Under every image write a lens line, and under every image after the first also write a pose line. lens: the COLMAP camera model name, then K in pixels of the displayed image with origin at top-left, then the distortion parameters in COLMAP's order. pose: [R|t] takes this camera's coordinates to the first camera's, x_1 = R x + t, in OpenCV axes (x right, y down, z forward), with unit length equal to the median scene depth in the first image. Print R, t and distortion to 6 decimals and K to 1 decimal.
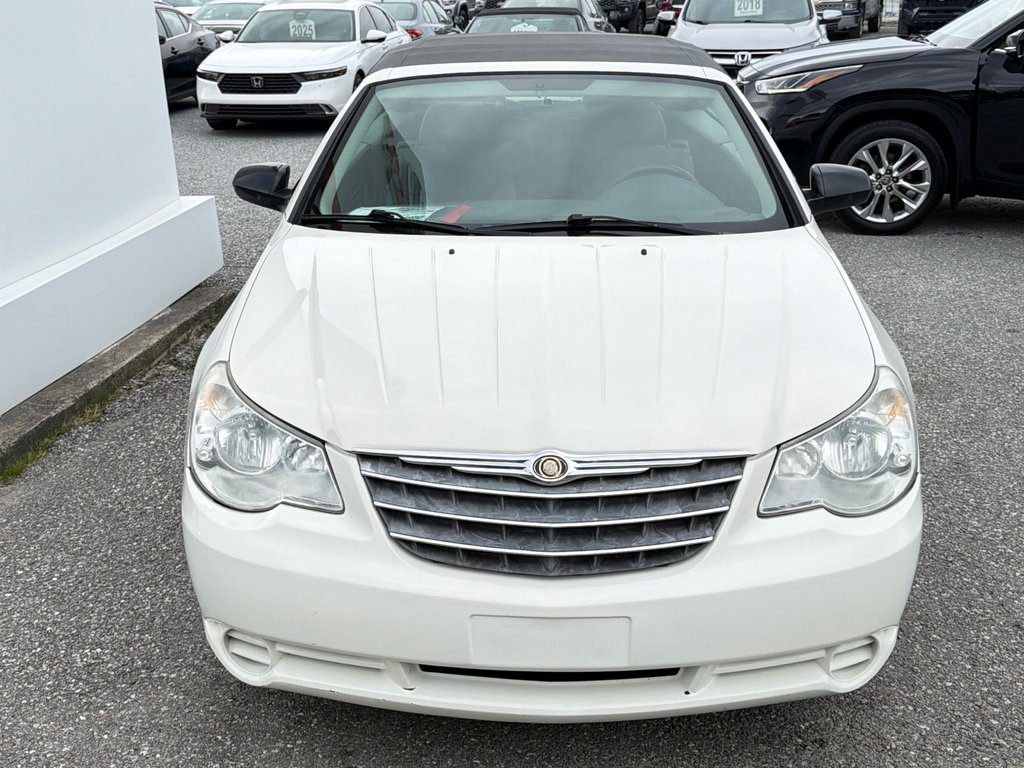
lens RADIAL K [[1196.3, 0, 508.5], [0, 1196.3, 398.2], [0, 0, 1]] dist [0.201869, -0.480919]
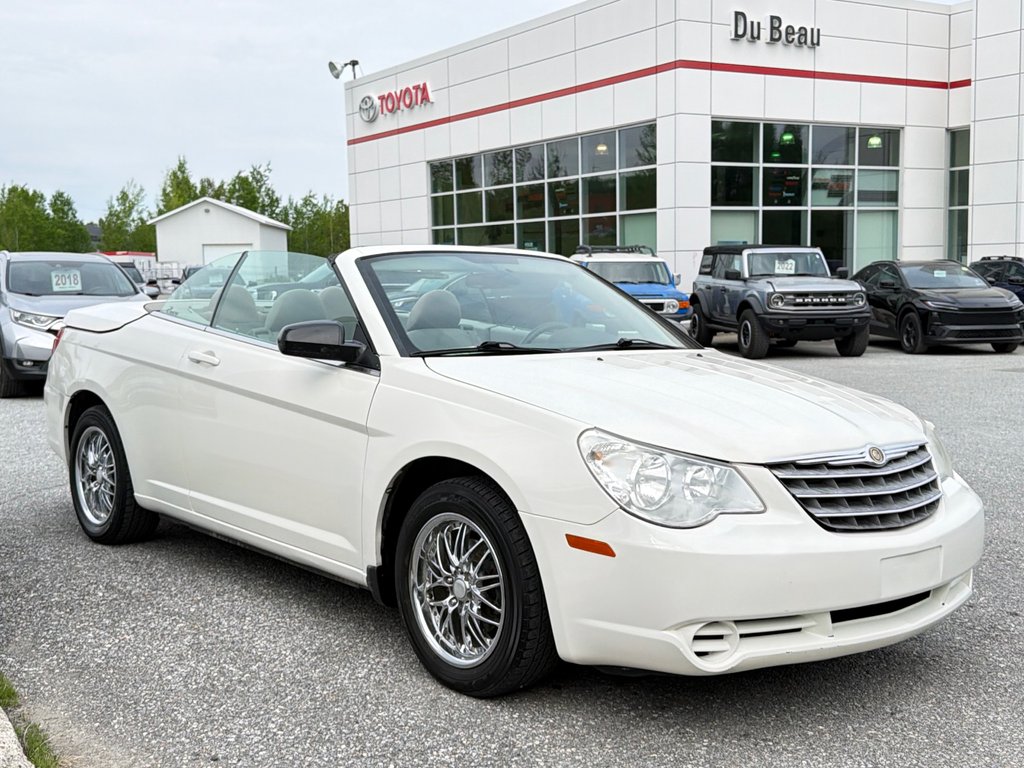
lens RADIAL K [[1233.3, 0, 512.0], [0, 1233.3, 384.0], [0, 0, 1]] dist [0.189656, -0.440135]
pose [[0.730626, -0.029919, 0.682122, -1.195878], [0.226627, 0.953028, -0.200941, 0.164285], [-0.644070, 0.301400, 0.703088, 0.175879]]
